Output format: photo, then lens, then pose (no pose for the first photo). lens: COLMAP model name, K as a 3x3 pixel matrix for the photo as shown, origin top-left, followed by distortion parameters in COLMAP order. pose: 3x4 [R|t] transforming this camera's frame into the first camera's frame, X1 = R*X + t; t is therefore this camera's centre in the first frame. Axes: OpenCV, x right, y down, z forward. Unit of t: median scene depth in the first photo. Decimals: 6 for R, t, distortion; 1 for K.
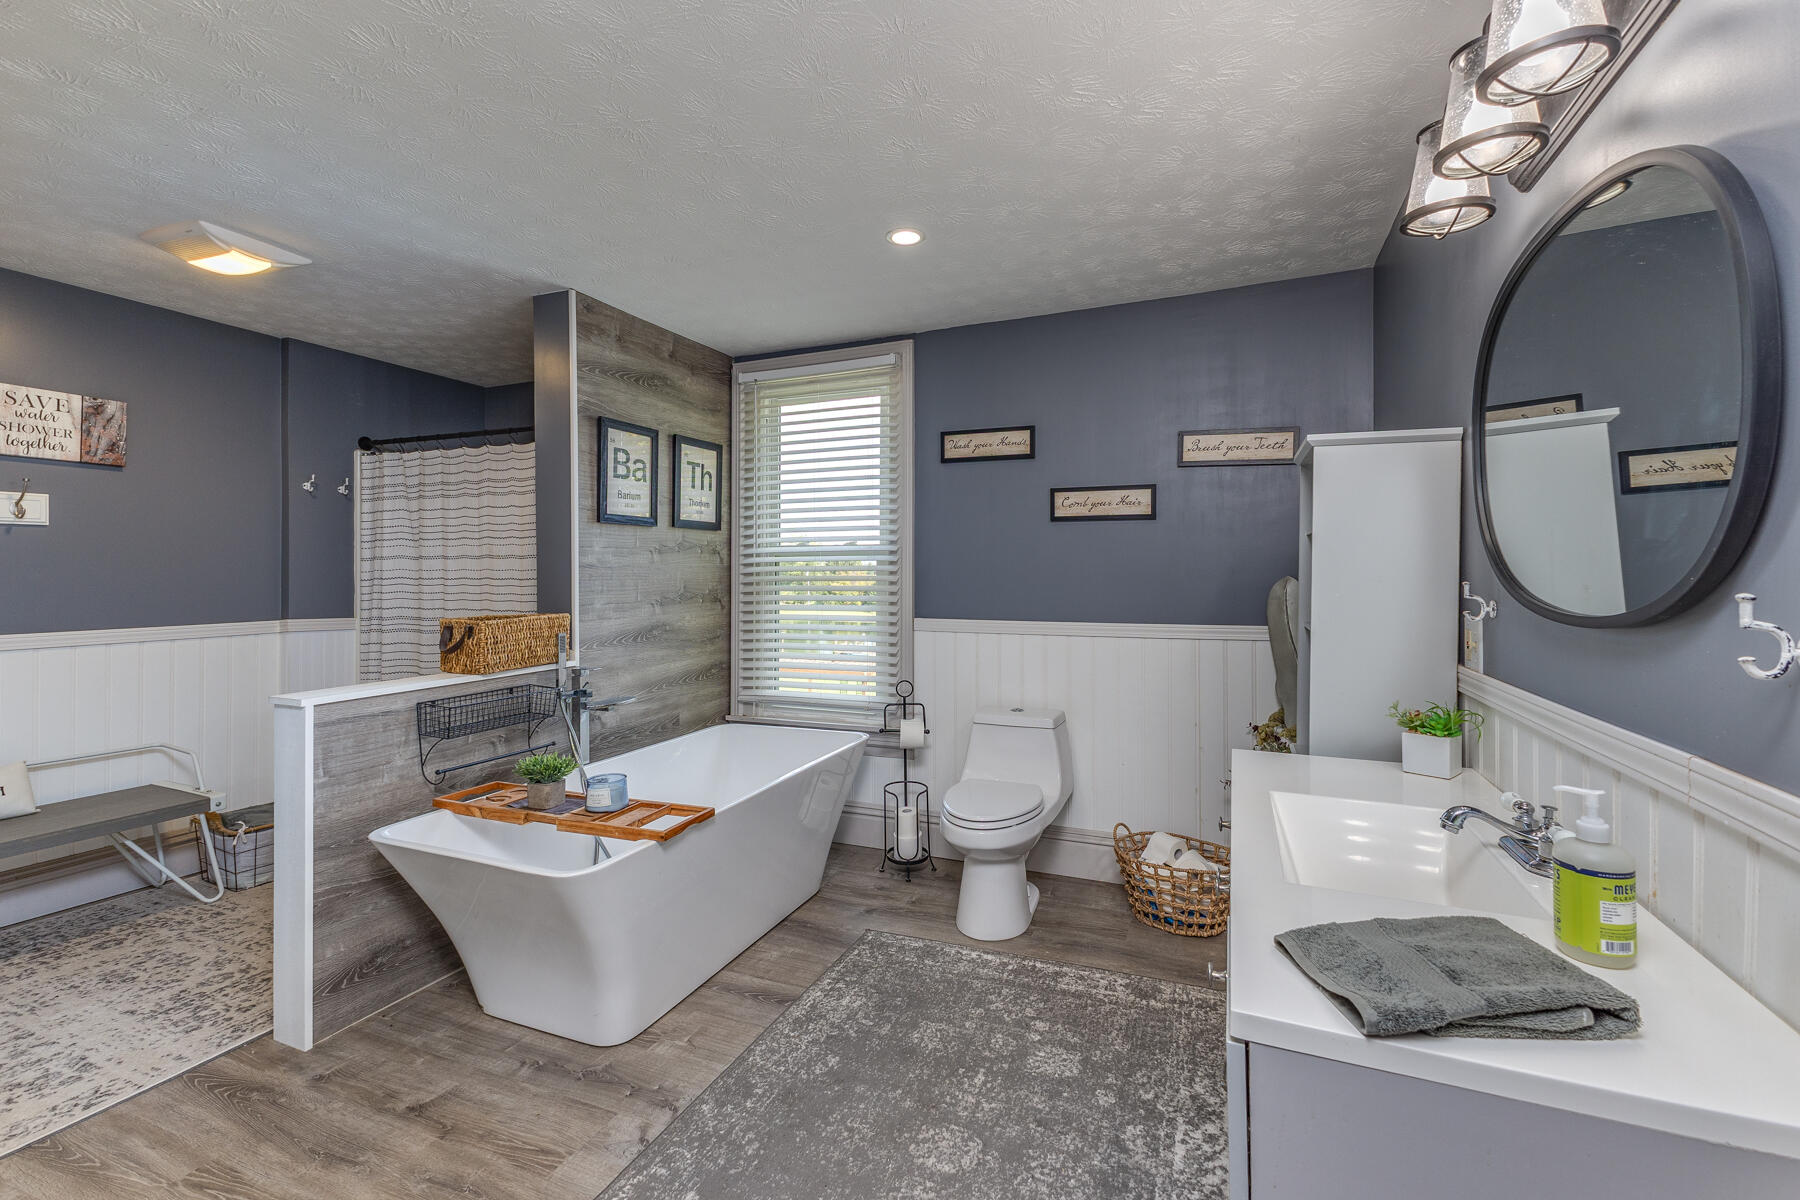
lens RADIAL K [[786.9, 0, 909.4], [0, 786.9, 574.0], [0, 0, 1]] dist [0.009139, -0.001395]
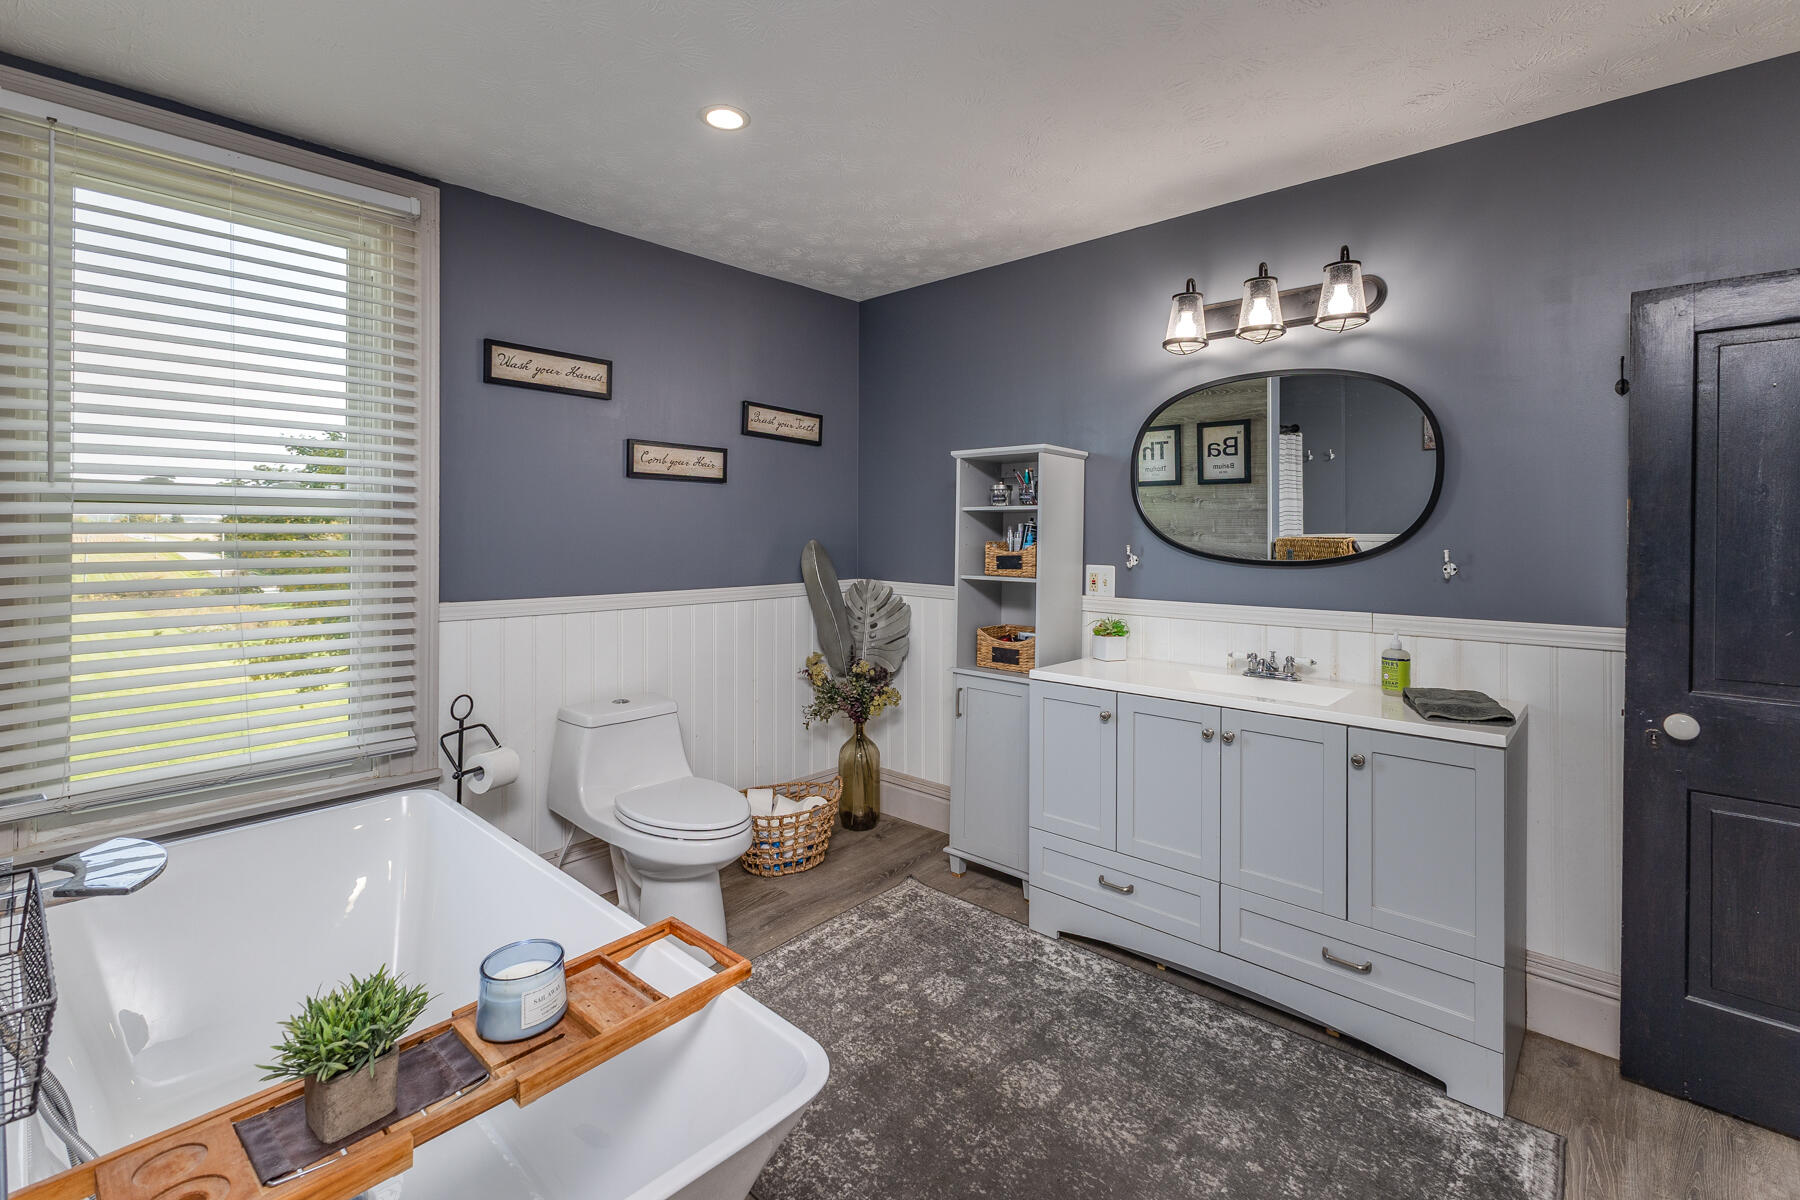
lens RADIAL K [[786.9, 0, 898.7], [0, 786.9, 542.1], [0, 0, 1]] dist [0.009139, -0.001395]
pose [[0.339708, -0.004399, 0.940521, -0.556640], [-0.000532, 0.999988, 0.004870, 0.000063], [-0.940531, -0.002155, 0.339701, 0.450561]]
